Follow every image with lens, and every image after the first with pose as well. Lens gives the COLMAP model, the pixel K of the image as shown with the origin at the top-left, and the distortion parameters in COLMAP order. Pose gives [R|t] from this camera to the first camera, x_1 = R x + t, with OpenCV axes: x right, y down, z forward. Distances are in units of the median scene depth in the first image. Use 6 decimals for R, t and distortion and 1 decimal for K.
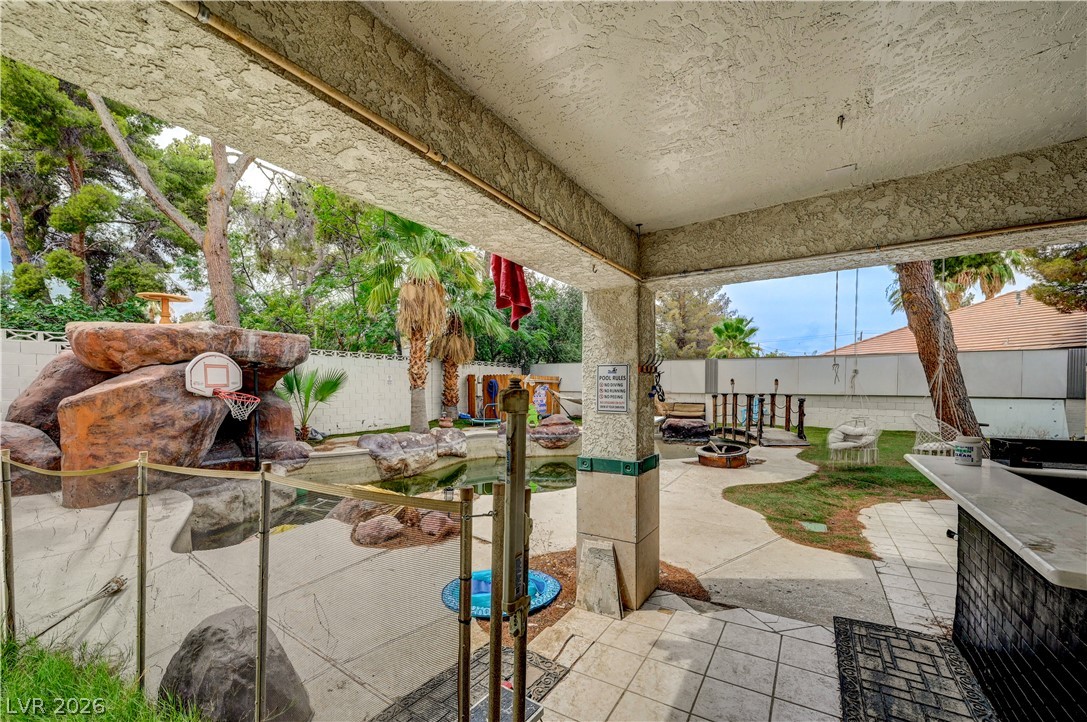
lens RADIAL K [[439.8, 0, 548.9], [0, 439.8, 398.2], [0, 0, 1]] dist [0.006751, -0.000009]
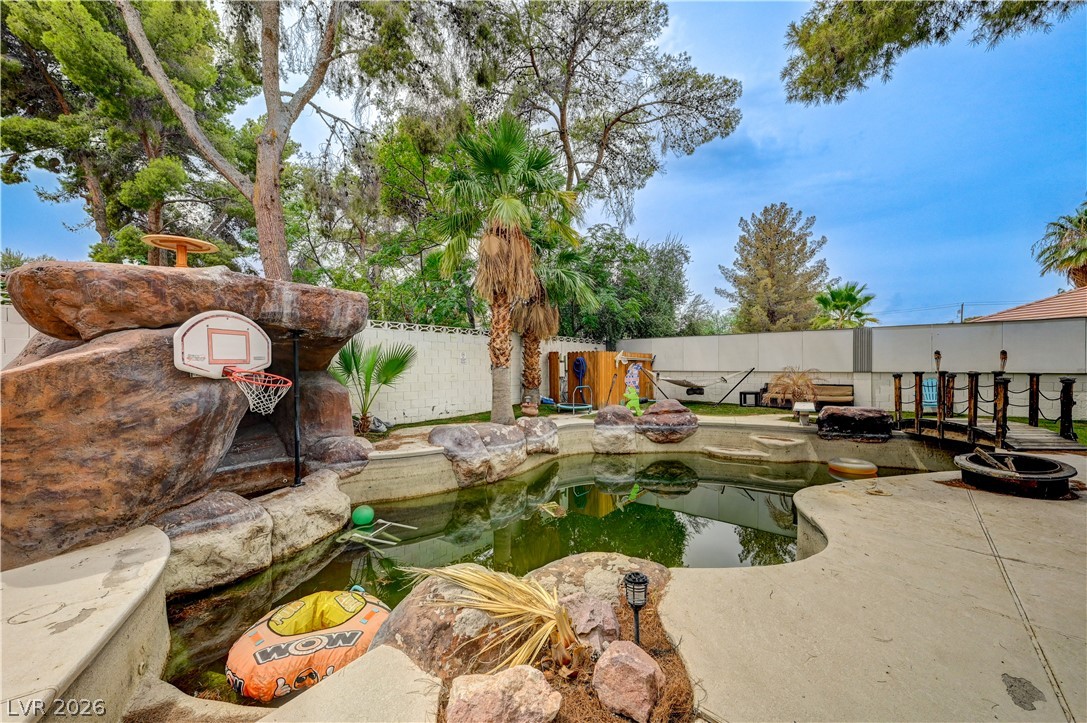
lens RADIAL K [[439.8, 0, 557.8], [0, 439.8, 371.5], [0, 0, 1]] dist [0.006751, -0.000009]
pose [[0.993869, -0.005364, -0.110437, -0.110871], [0.003434, 0.999838, -0.017659, -0.000495], [0.110514, 0.017171, 0.993726, 0.228927]]
